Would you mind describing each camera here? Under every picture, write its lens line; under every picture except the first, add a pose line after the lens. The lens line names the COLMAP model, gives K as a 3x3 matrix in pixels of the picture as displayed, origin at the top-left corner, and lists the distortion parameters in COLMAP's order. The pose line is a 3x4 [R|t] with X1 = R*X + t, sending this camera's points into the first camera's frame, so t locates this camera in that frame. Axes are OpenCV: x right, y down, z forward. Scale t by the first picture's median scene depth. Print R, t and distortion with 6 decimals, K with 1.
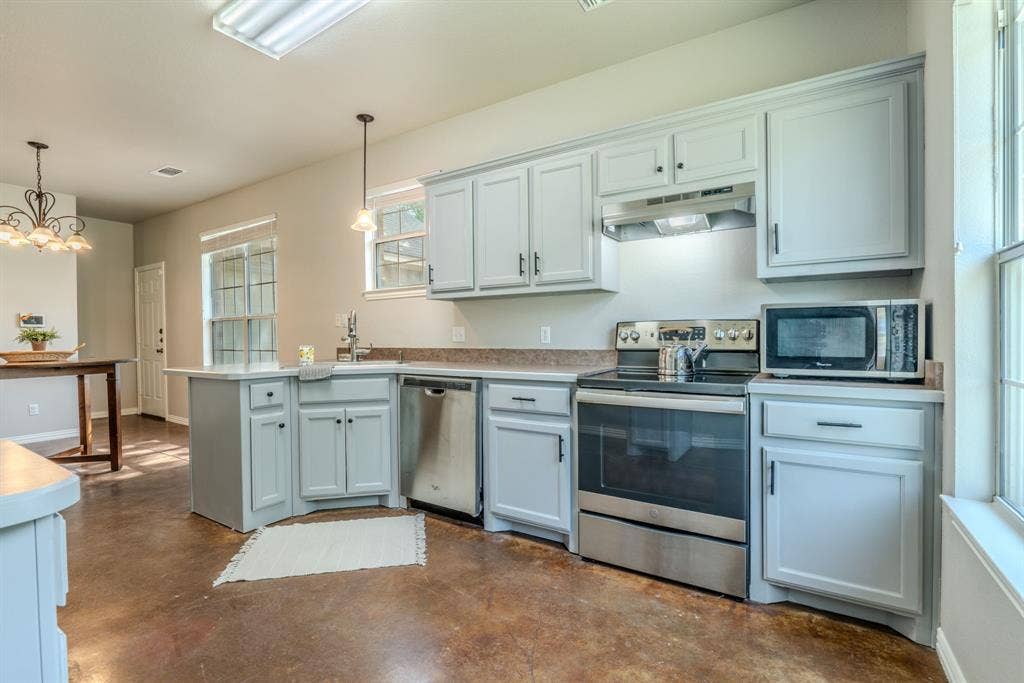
lens RADIAL K [[473.0, 0, 507.1], [0, 473.0, 341.7], [0, 0, 1]] dist [-0.067774, 0.020959]
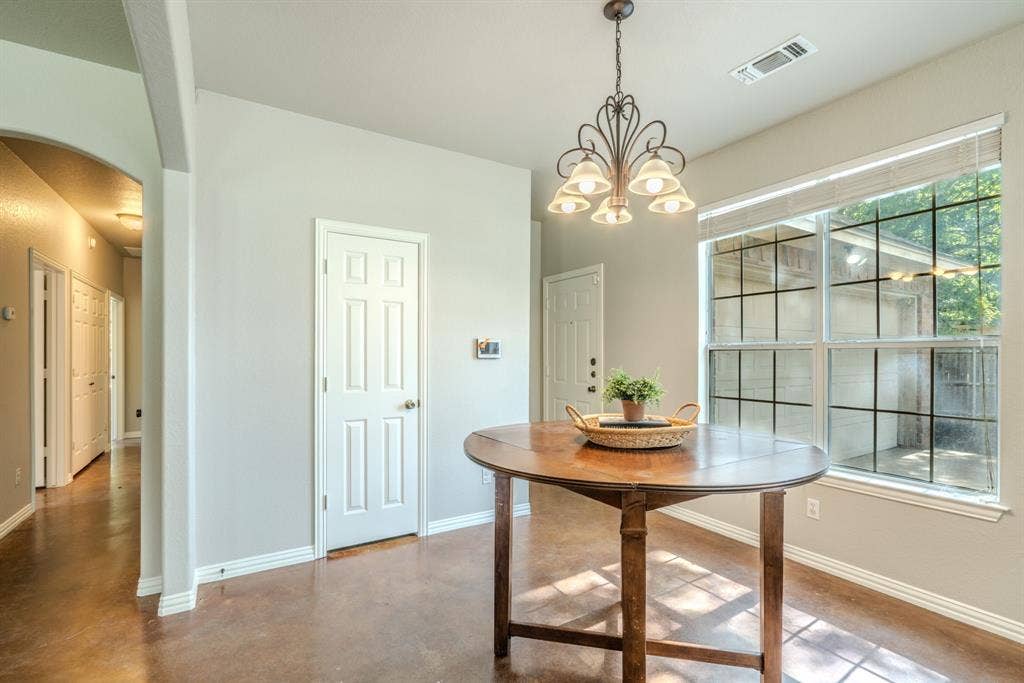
lens RADIAL K [[459.3, 0, 510.0], [0, 459.3, 344.5], [0, 0, 1]] dist [0.001266, 0.000218]
pose [[0.902674, 0.000224, -0.430324, -0.614080], [-0.015668, 0.999354, -0.032347, -0.026850], [0.430039, 0.035941, 0.902095, 0.325341]]
